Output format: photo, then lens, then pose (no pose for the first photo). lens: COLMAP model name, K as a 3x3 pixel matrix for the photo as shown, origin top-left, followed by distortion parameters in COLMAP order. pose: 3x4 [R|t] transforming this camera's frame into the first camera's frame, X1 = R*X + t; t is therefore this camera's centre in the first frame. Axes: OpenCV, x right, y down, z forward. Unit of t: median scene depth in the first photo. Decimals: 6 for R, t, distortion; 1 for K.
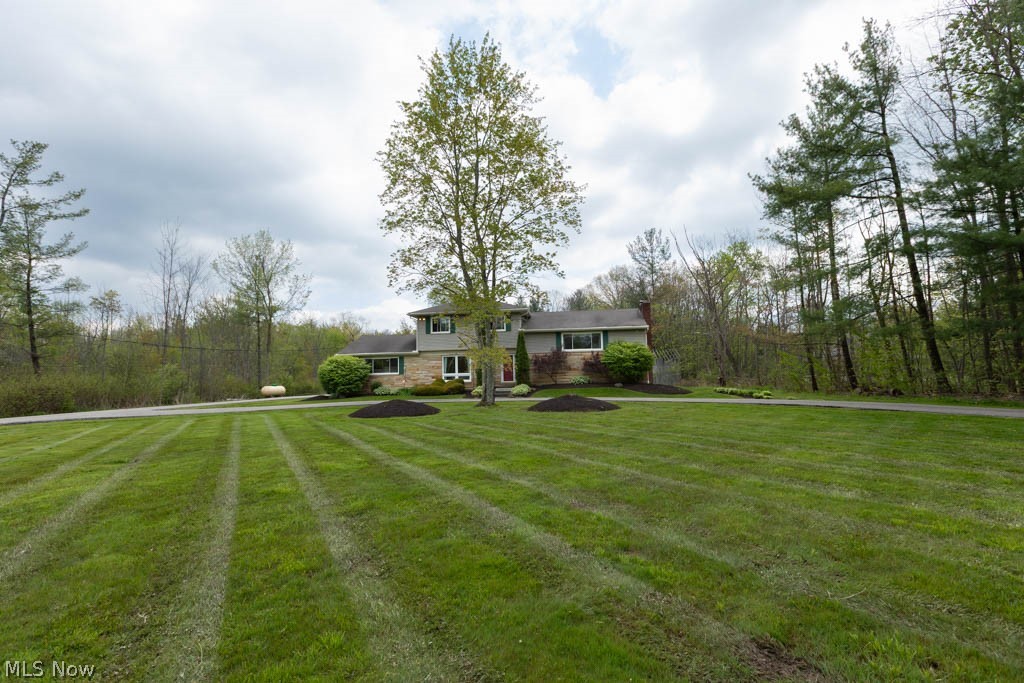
lens RADIAL K [[455.8, 0, 515.2], [0, 455.8, 340.1], [0, 0, 1]] dist [0.003444, 0.000280]
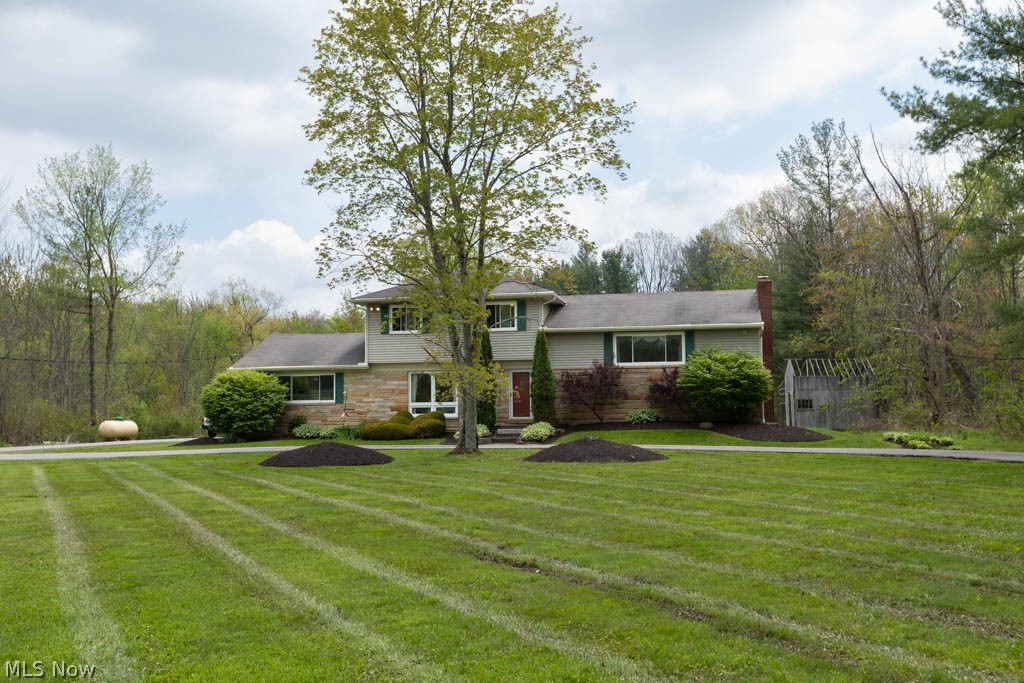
lens RADIAL K [[984.2, 0, 508.0], [0, 984.2, 337.0], [0, 0, 1]] dist [-0.015343, 0.006204]
pose [[0.996739, 0.004368, -0.080570, 0.071103], [-0.003694, 0.999957, 0.008505, -0.022476], [0.080604, -0.008179, 0.996713, -0.252704]]
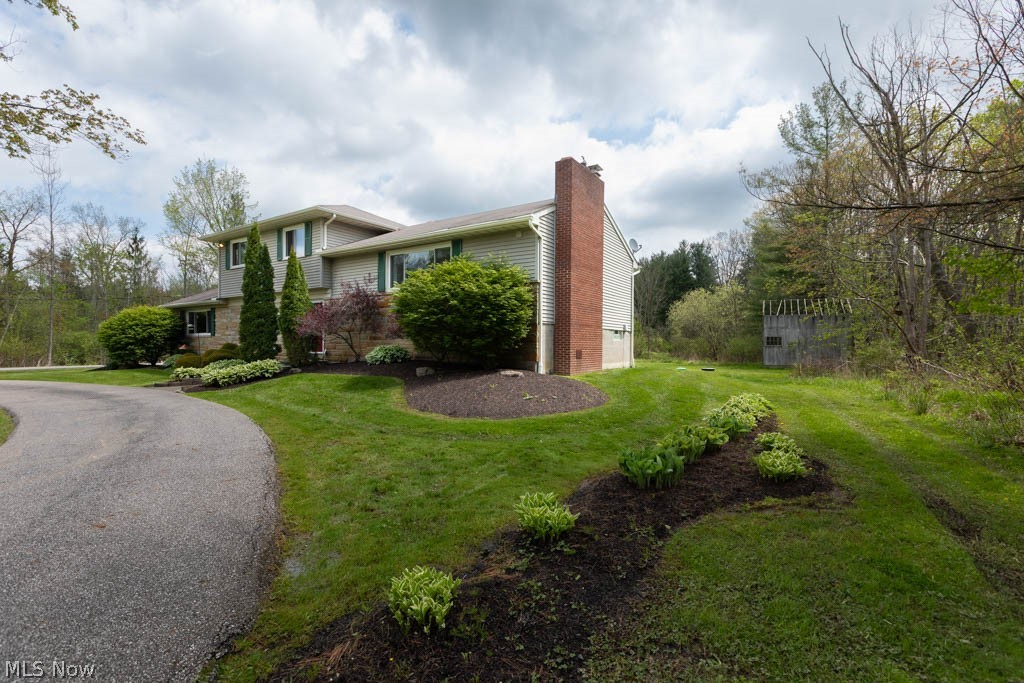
lens RADIAL K [[455.8, 0, 515.2], [0, 455.8, 340.1], [0, 0, 1]] dist [0.003444, 0.000280]
pose [[0.901274, 0.020726, -0.432753, 0.435755], [0.015019, 0.996760, 0.079016, 0.039648], [0.432988, -0.077714, 0.898043, 0.652071]]
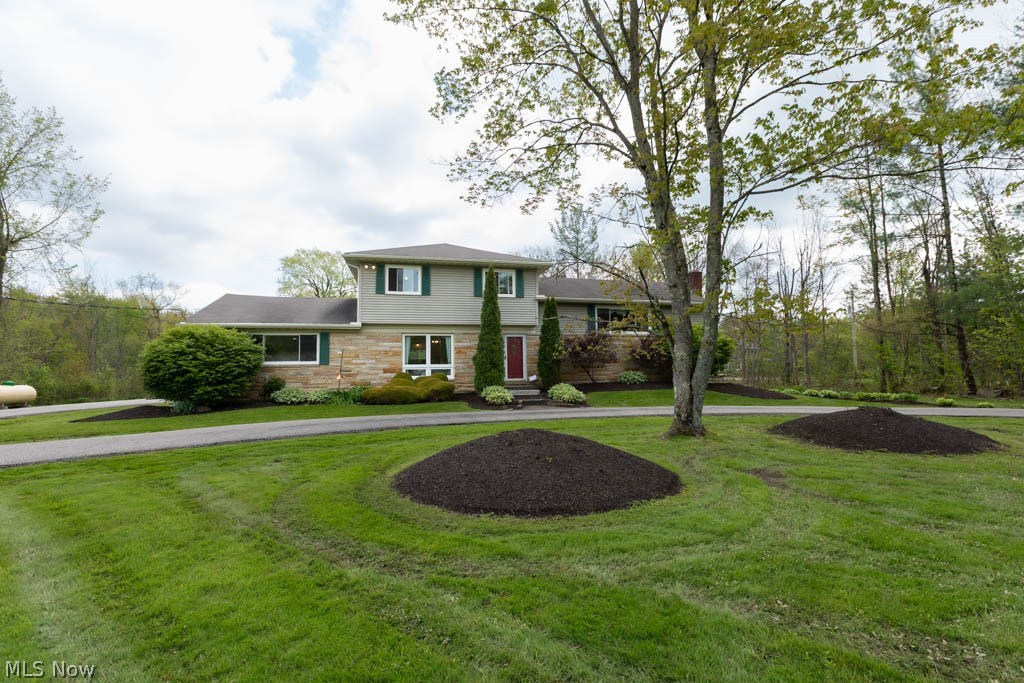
lens RADIAL K [[459.6, 0, 512.0], [0, 459.6, 341.5], [0, 0, 1]] dist [0.004294, 0.000077]
pose [[0.938844, 0.034656, 0.342596, -0.243870], [-0.037299, 0.999304, 0.001126, 0.040846], [-0.342318, -0.013836, 0.939482, 0.432778]]
